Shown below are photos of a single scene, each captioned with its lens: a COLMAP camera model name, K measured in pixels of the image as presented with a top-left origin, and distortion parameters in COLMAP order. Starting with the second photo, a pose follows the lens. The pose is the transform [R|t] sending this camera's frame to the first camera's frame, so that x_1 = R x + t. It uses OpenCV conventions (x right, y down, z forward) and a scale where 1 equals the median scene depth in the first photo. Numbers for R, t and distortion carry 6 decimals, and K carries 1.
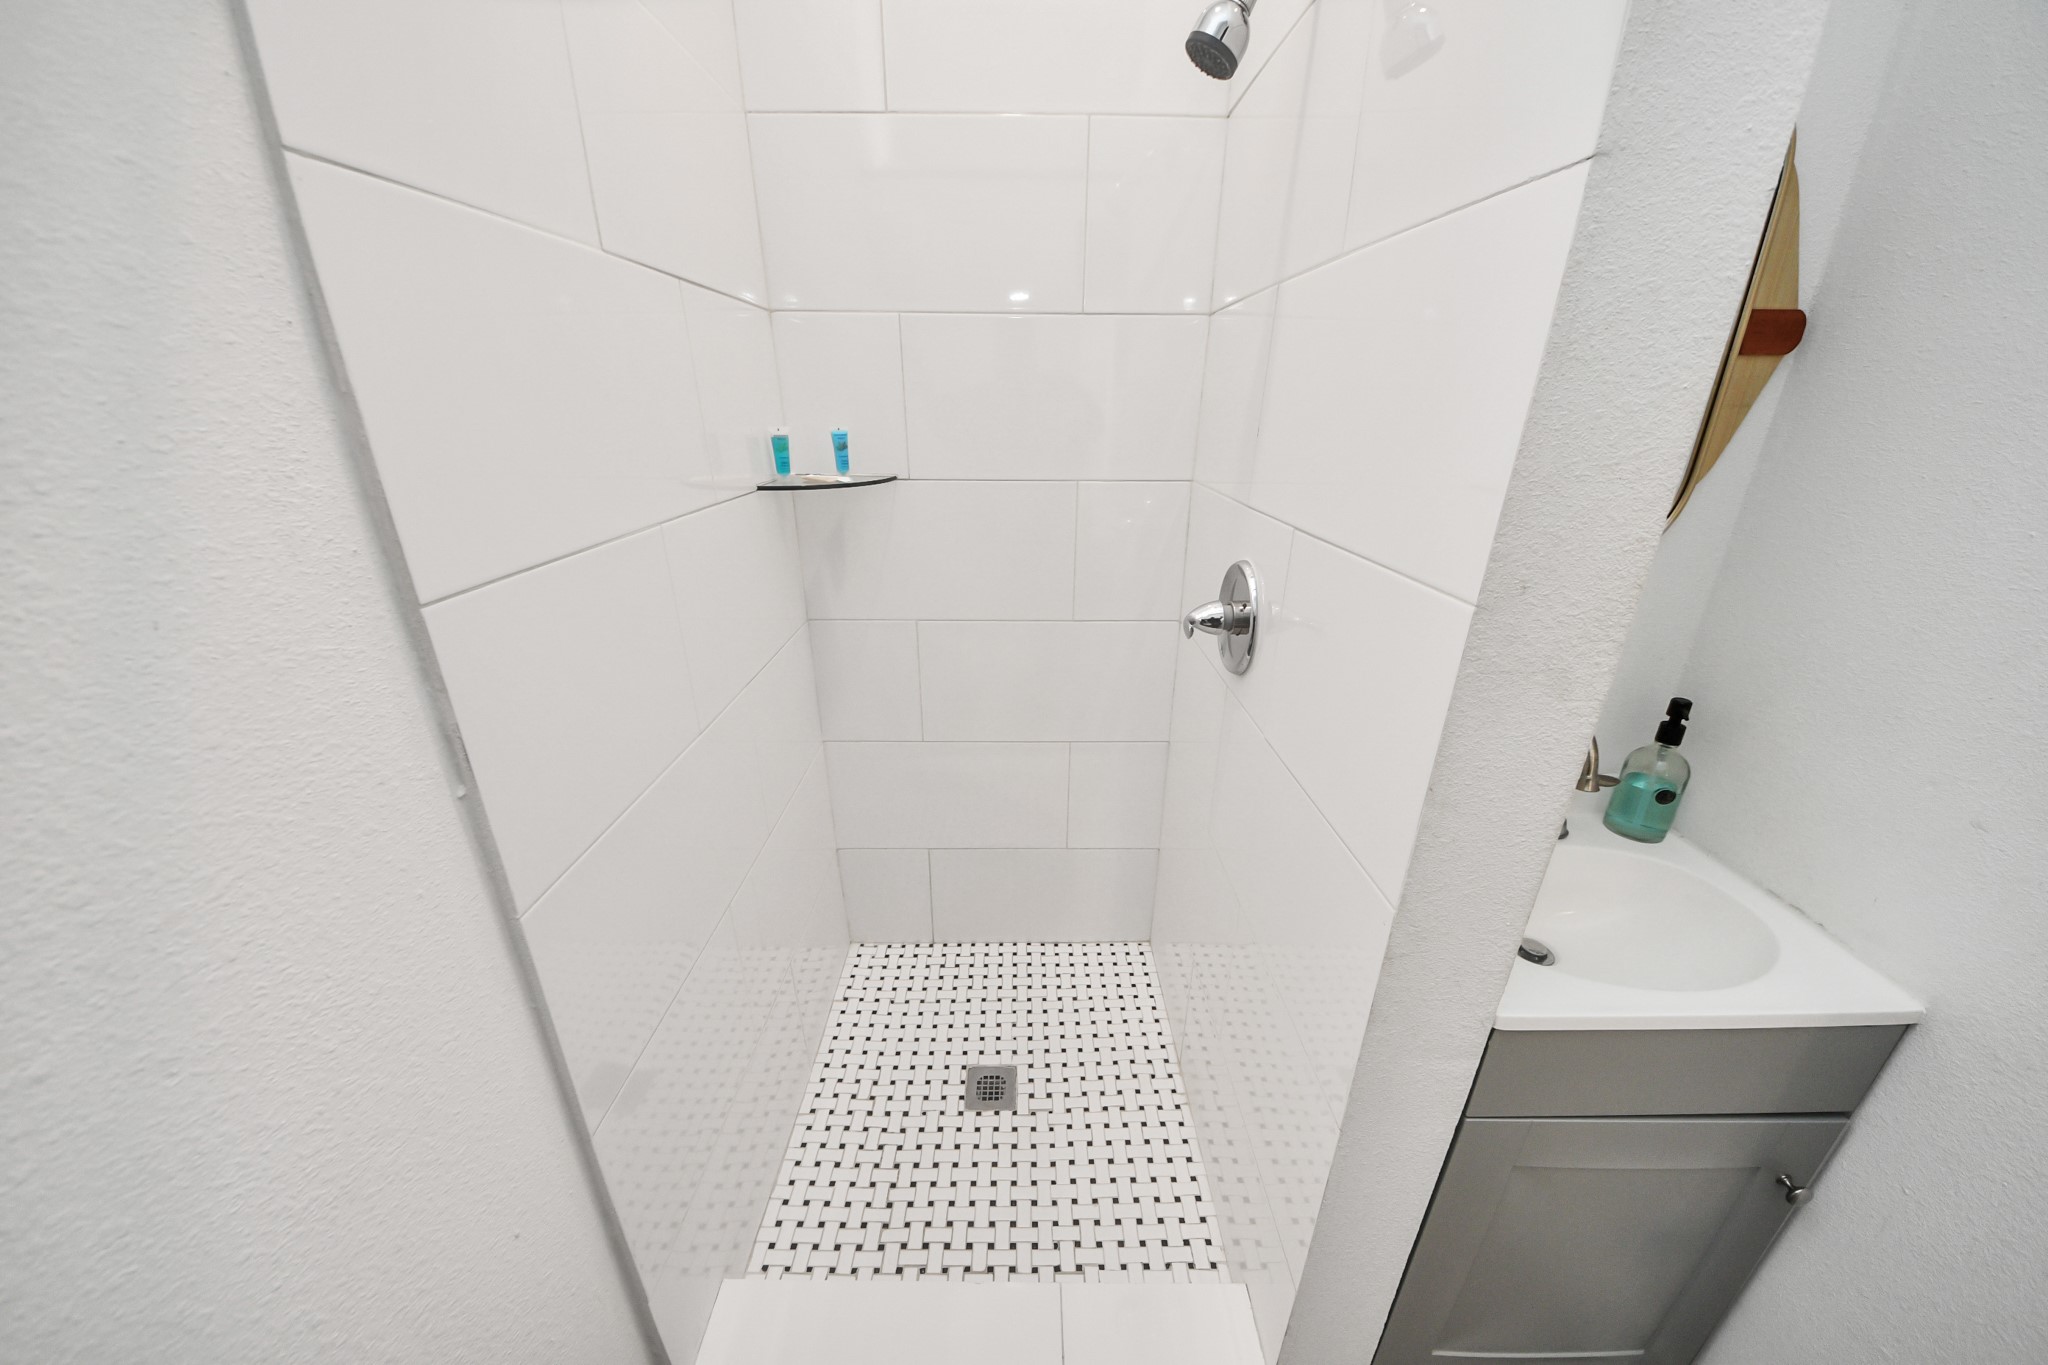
lens RADIAL K [[697.9, 0, 1024.0], [0, 697.9, 682.5], [0, 0, 1]] dist [0.024696, -0.017537]
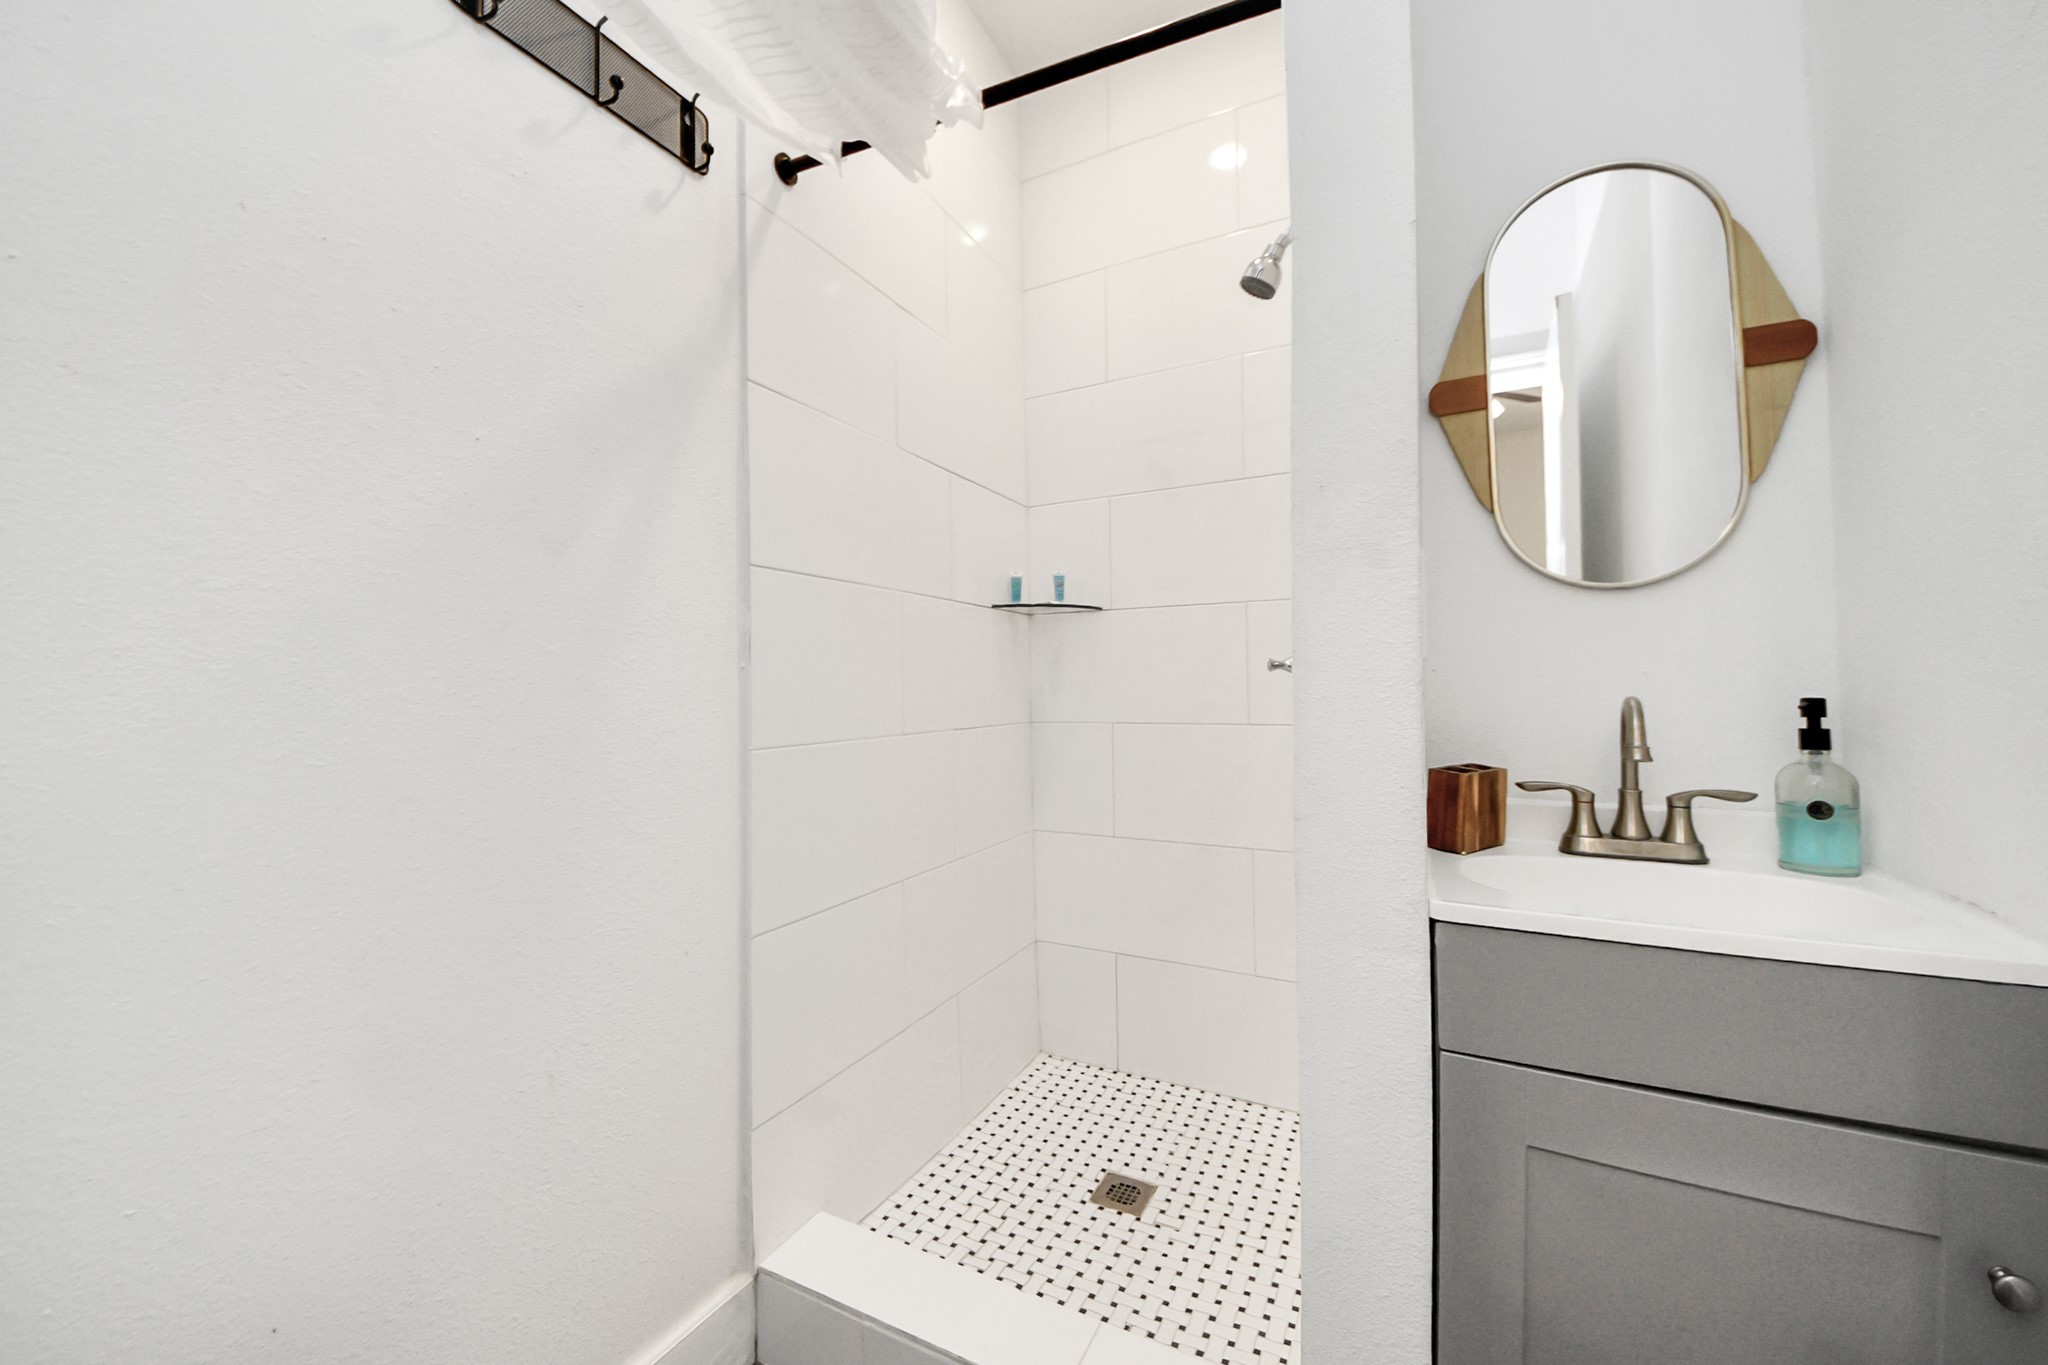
lens RADIAL K [[750.4, 0, 1069.0], [0, 750.4, 671.4], [0, 0, 1]] dist [0.000364, -0.000032]
pose [[0.903536, -0.036650, -0.426941, 0.369803], [-0.135508, 0.920768, -0.365819, 0.346250], [0.406521, 0.388385, 0.826981, -0.127521]]
